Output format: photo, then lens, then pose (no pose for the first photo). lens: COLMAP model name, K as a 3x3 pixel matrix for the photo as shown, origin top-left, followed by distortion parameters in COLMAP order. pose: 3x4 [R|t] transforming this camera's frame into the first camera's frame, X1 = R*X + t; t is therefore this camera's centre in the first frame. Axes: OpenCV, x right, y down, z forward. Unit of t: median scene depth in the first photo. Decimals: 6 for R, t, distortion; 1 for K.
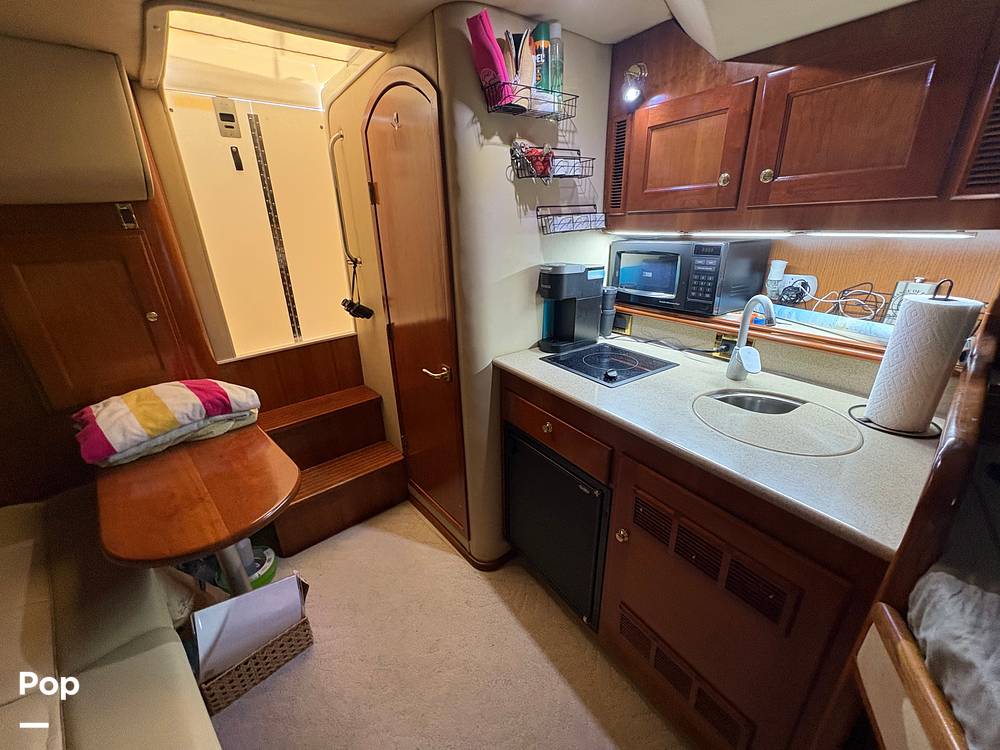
lens RADIAL K [[400.7, 0, 501.4], [0, 400.7, 375.8], [0, 0, 1]] dist [0.000810, 0.000132]
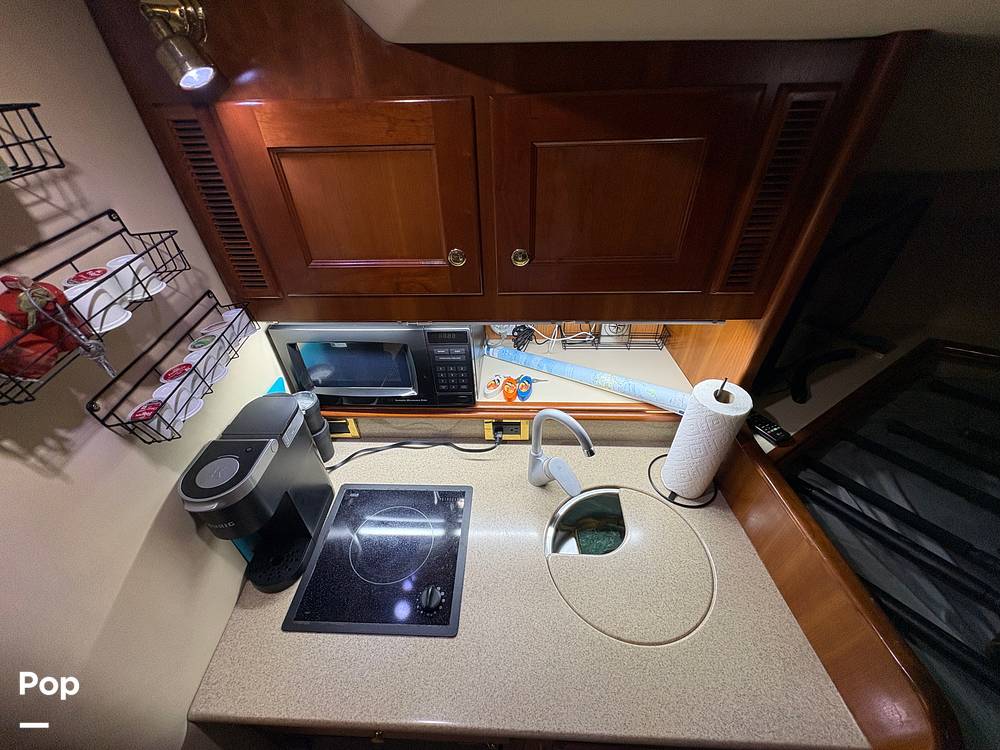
lens RADIAL K [[400.9, 0, 497.5], [0, 400.9, 373.8], [0, 0, 1]] dist [0.000627, 0.000132]
pose [[0.593682, -0.488084, 0.639778, 0.090392], [0.297924, 0.871873, 0.388690, -0.473809], [-0.747518, -0.040153, 0.663027, 0.454619]]
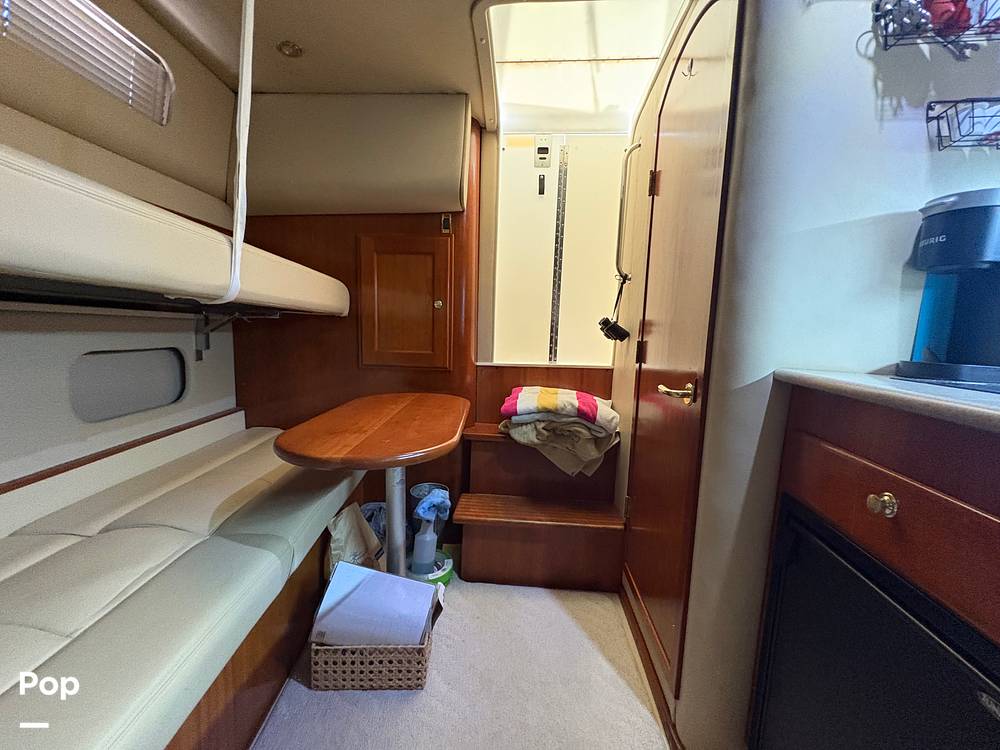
lens RADIAL K [[399.8, 0, 498.4], [0, 399.8, 374.5], [0, 0, 1]] dist [-0.000440, 0.000004]
pose [[0.715905, 0.126528, -0.686638, 0.088147], [-0.303867, 0.941882, -0.143257, 0.169053], [0.628606, 0.311204, 0.712746, 0.367520]]
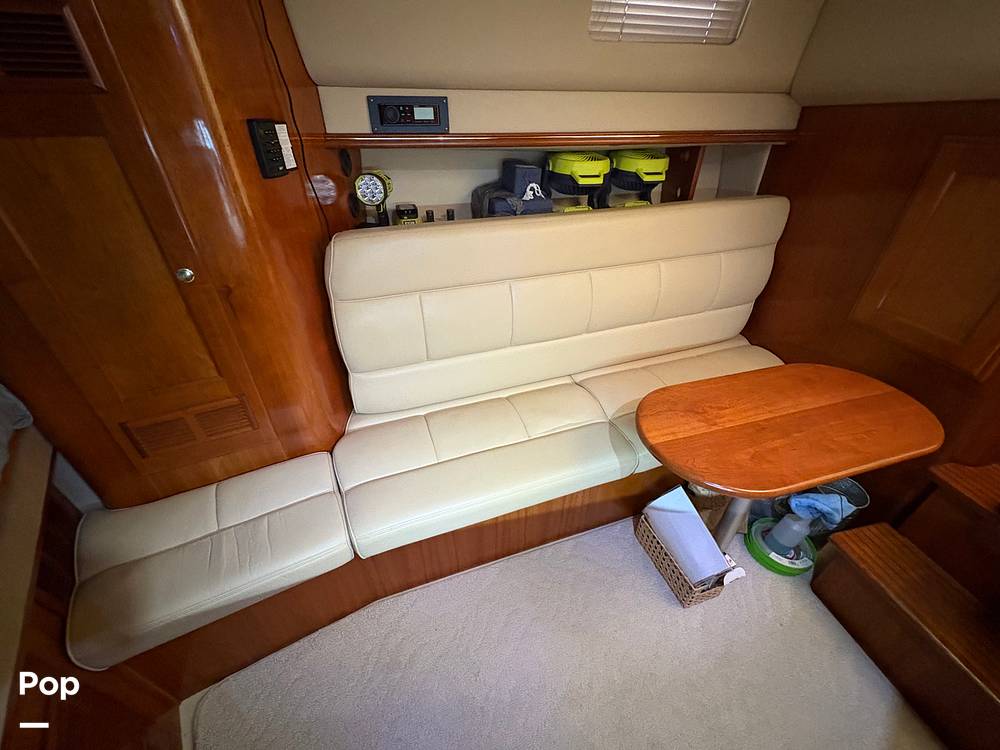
lens RADIAL K [[399.4, 0, 500.6], [0, 399.4, 376.5], [0, 0, 1]] dist [0.001673, 0.000166]
pose [[-0.468947, 0.519828, -0.714050, 0.148962], [-0.317000, 0.655530, 0.685413, -0.239758], [0.824378, 0.547776, -0.142623, 0.475965]]
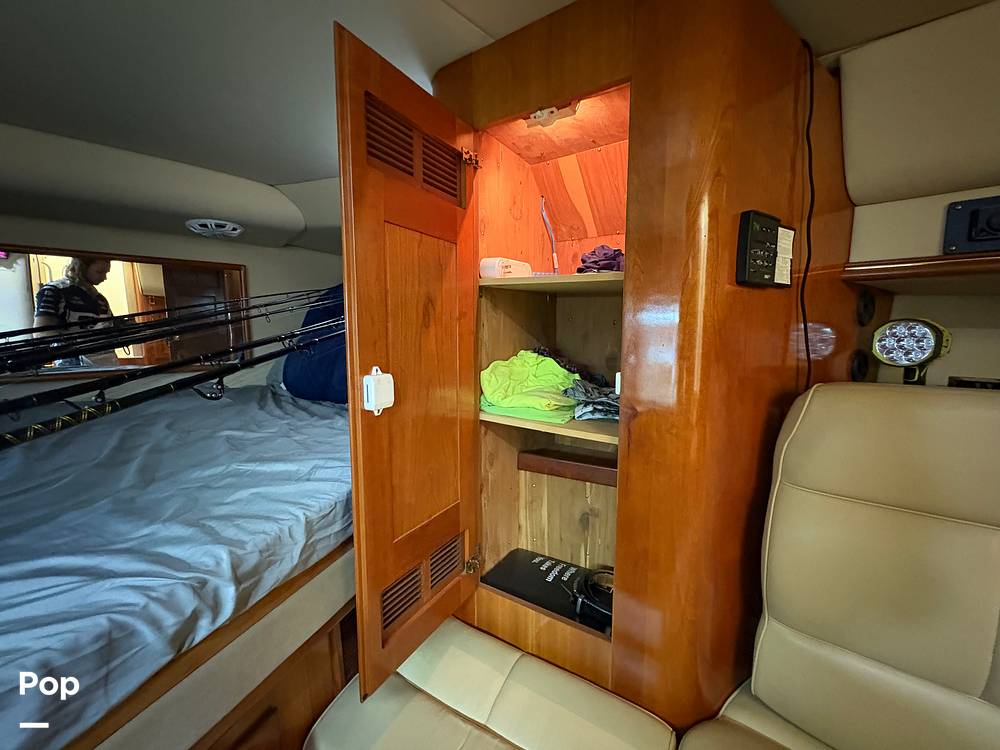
lens RADIAL K [[400.9, 0, 497.5], [0, 400.9, 373.8], [0, 0, 1]] dist [0.000627, 0.000132]
pose [[-0.997452, 0.039097, -0.059676, 0.002837], [0.005803, 0.878156, 0.478339, -0.007205], [0.071107, 0.476774, -0.876145, 0.323185]]
